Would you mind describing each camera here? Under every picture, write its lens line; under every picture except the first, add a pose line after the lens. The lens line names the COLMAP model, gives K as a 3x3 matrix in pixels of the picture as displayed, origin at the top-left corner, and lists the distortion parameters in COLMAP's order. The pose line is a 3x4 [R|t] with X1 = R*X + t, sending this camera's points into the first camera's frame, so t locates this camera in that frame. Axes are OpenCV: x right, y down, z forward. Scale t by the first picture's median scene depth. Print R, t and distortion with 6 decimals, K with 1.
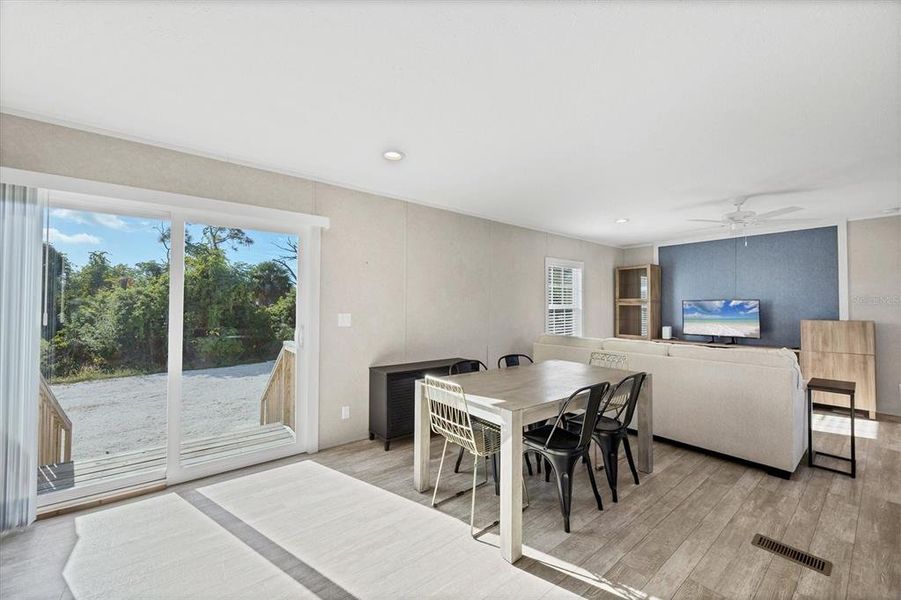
lens RADIAL K [[356.2, 0, 445.7], [0, 356.2, 300.3], [0, 0, 1]] dist [-0.000657, -0.000431]
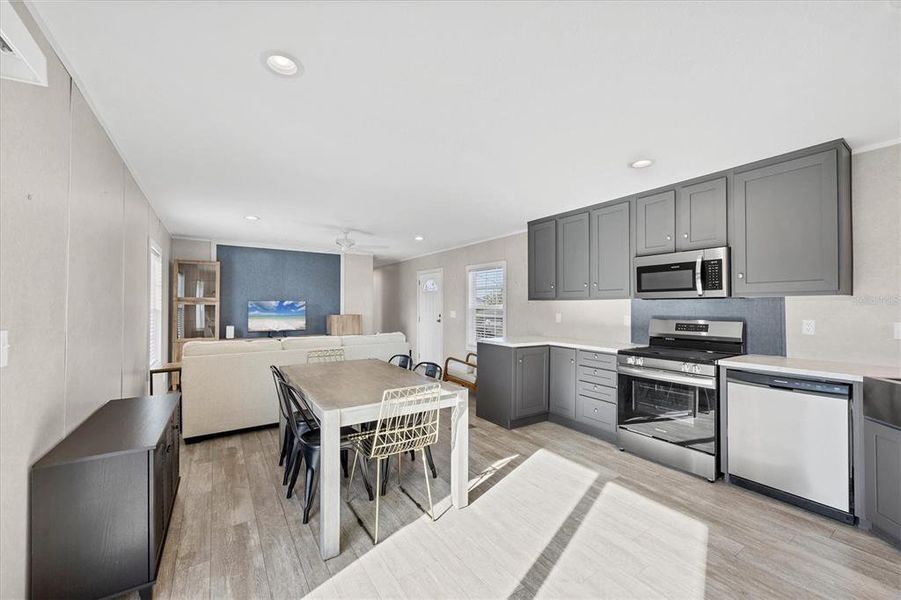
lens RADIAL K [[356.2, 0, 452.6], [0, 356.2, 299.7], [0, 0, 1]] dist [-0.000657, -0.000431]
pose [[0.106229, 0.013253, 0.994253, -0.367471], [-0.020069, 0.999736, -0.011182, -0.001536], [-0.994139, -0.018765, 0.106467, 0.297553]]
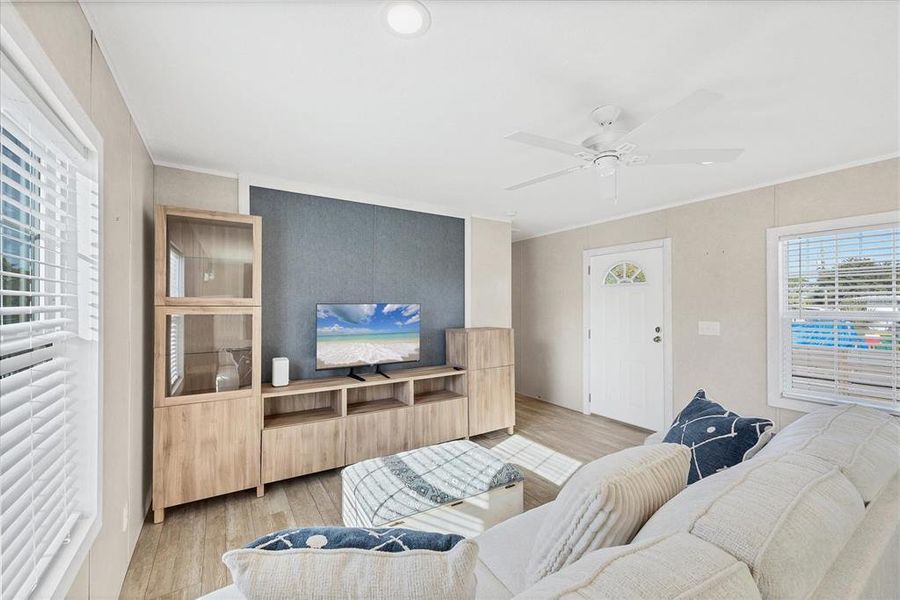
lens RADIAL K [[355.8, 0, 450.9], [0, 355.8, 302.9], [0, 0, 1]] dist [-0.000657, -0.000431]
pose [[0.115044, 0.002318, 0.993358, 0.207432], [-0.016476, 0.999864, -0.000425, -0.003119], [-0.993224, -0.016318, 0.115067, 0.828818]]
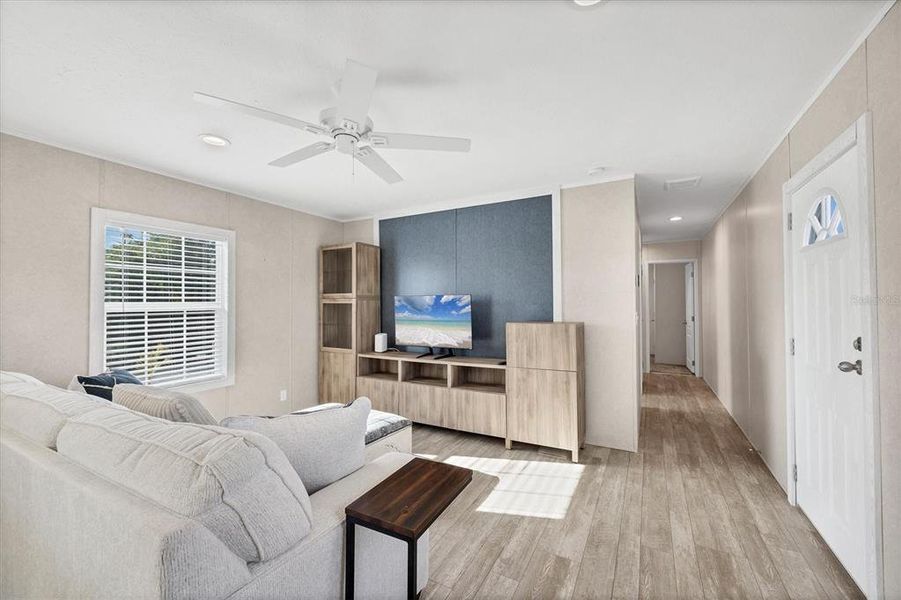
lens RADIAL K [[356.2, 0, 455.8], [0, 356.2, 300.5], [0, 0, 1]] dist [-0.000657, -0.000431]
pose [[0.918711, -0.005019, 0.394897, 0.552378], [0.002053, 0.999966, 0.007933, 0.005262], [-0.394924, -0.006477, 0.918691, 0.348928]]
